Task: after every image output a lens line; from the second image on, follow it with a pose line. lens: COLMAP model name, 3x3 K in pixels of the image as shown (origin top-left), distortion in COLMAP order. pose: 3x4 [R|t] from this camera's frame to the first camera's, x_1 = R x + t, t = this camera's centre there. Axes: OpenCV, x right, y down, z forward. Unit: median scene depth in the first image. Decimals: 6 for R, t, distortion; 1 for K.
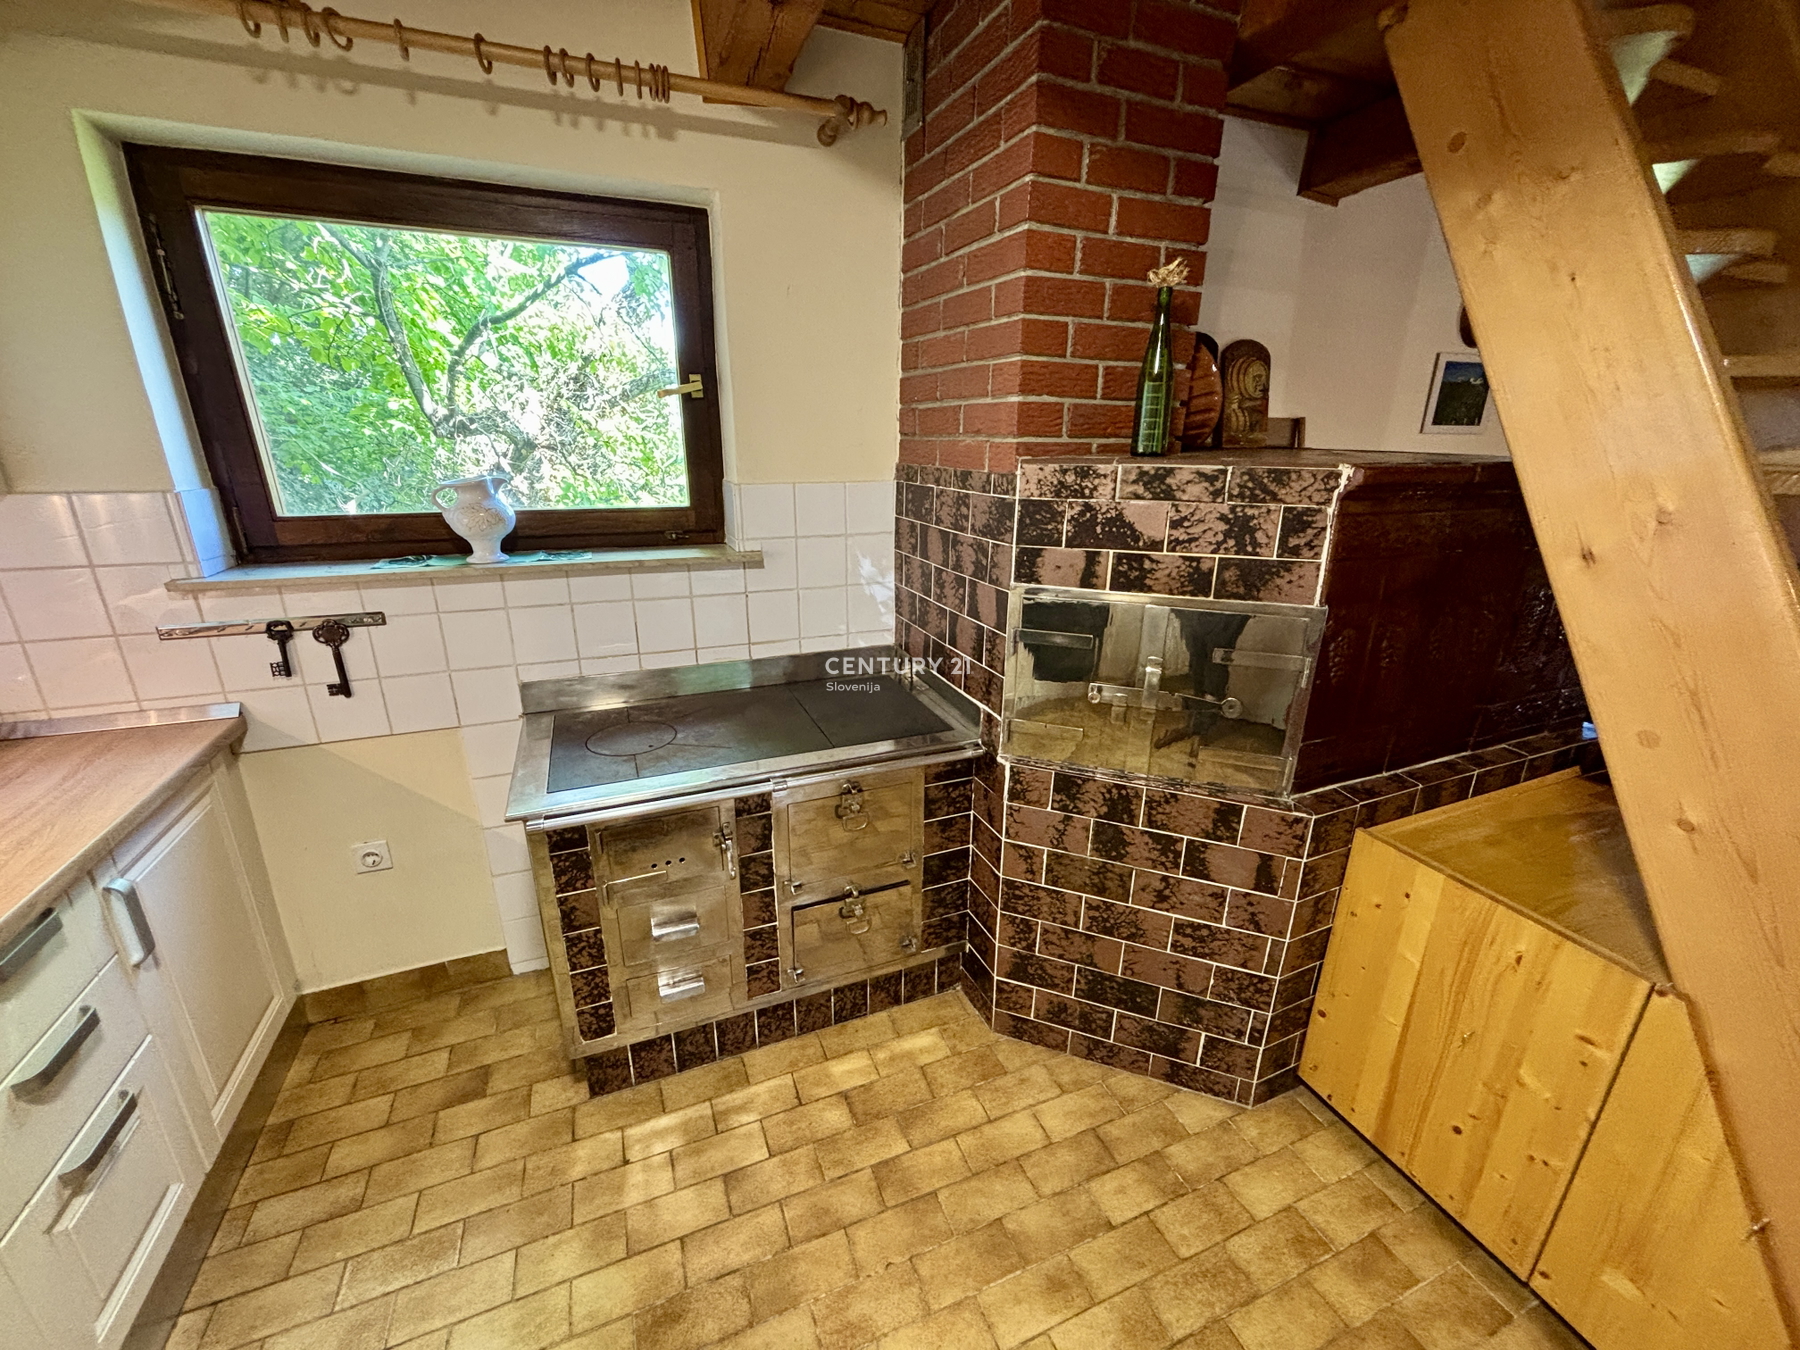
lens RADIAL K [[729.8, 0, 893.7], [0, 729.8, 672.3], [0, 0, 1]] dist [0.001809, -0.000123]
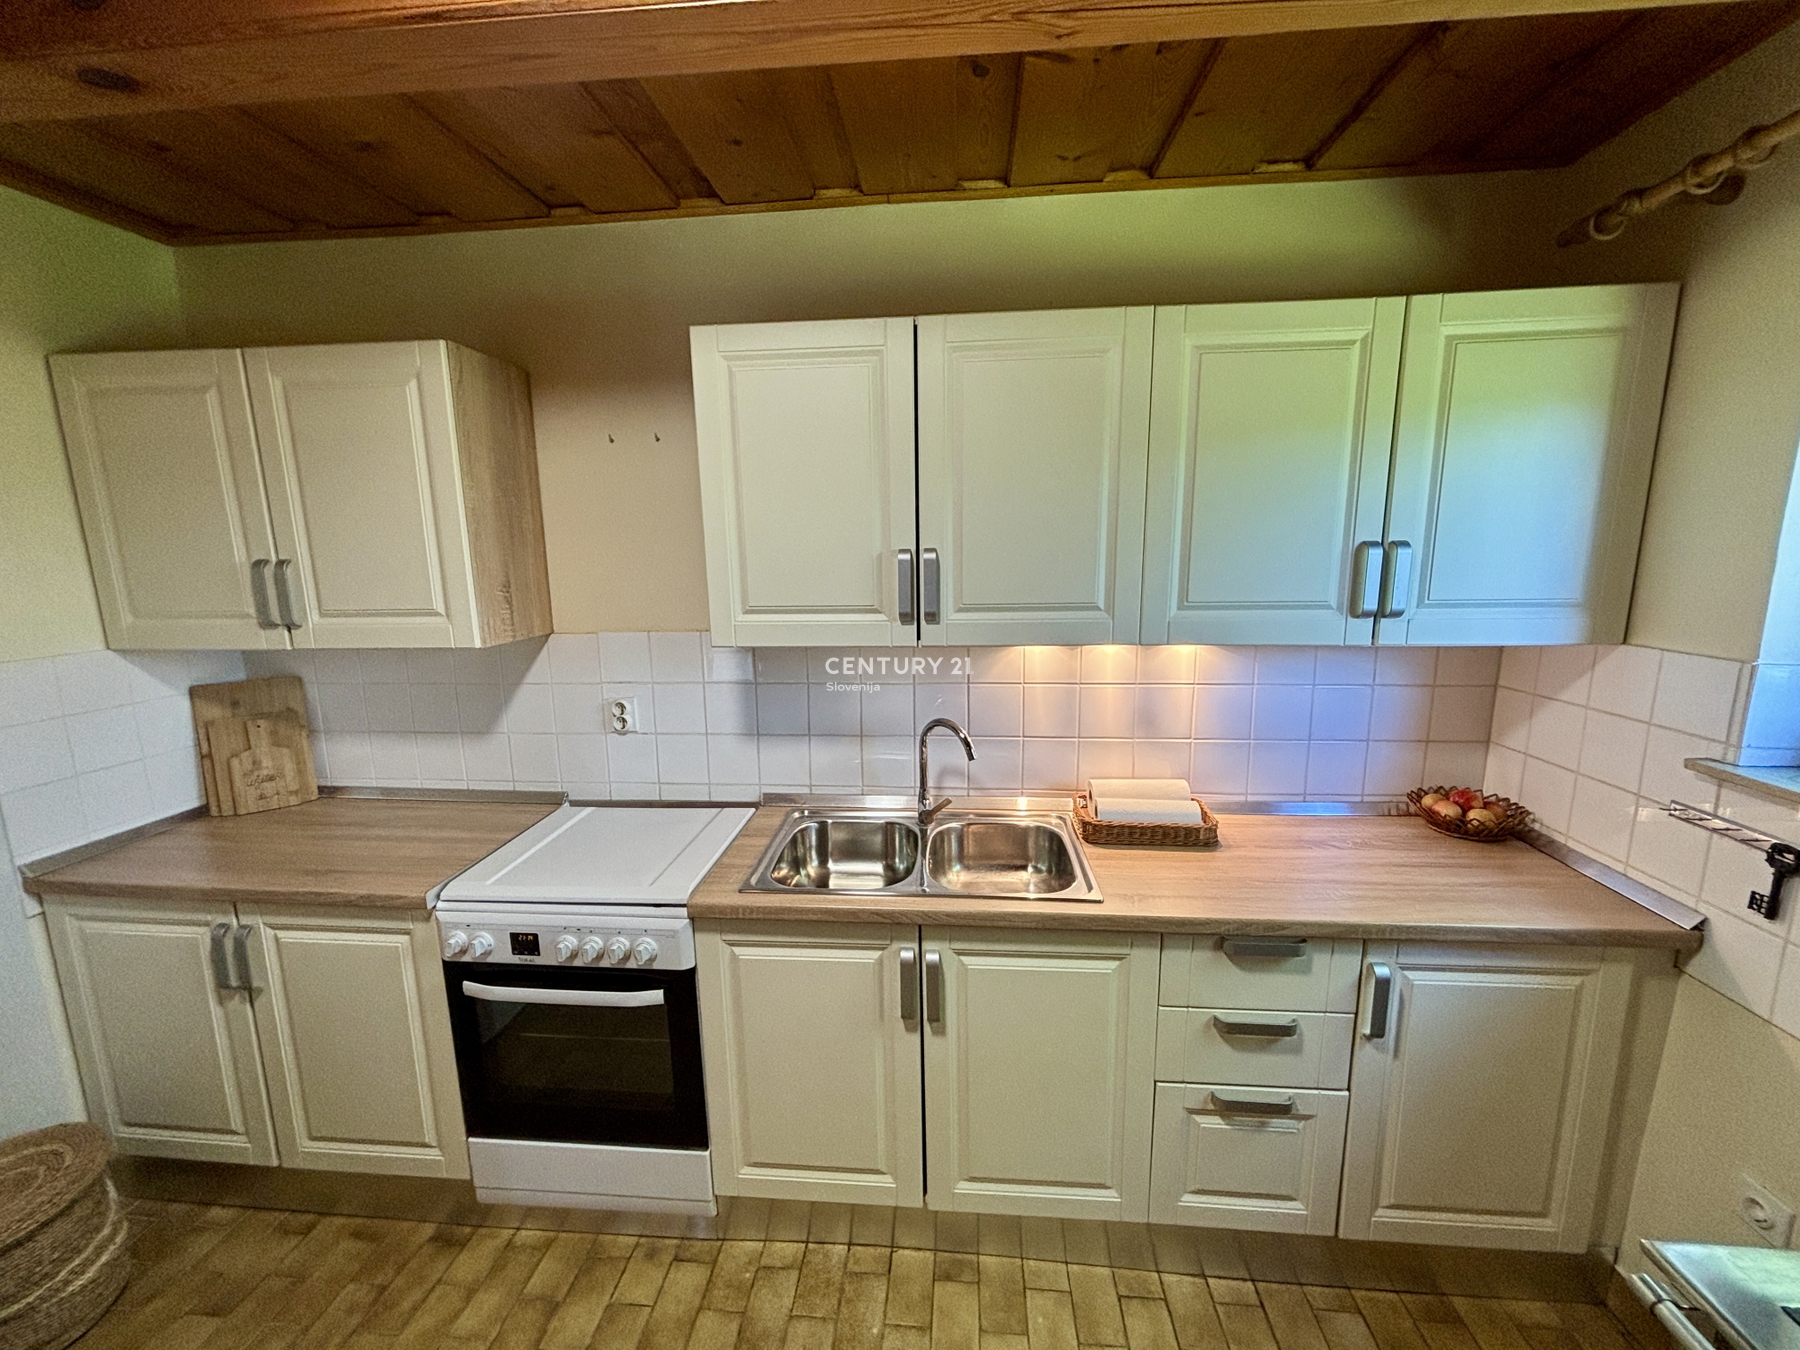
lens RADIAL K [[729.8, 0, 896.3], [0, 729.8, 678.6], [0, 0, 1]] dist [0.001809, -0.000123]
pose [[-0.464453, 0.147289, -0.873264, 0.203425], [-0.263660, 0.918360, 0.295124, -0.228847], [0.845439, 0.367316, -0.387701, 0.526740]]
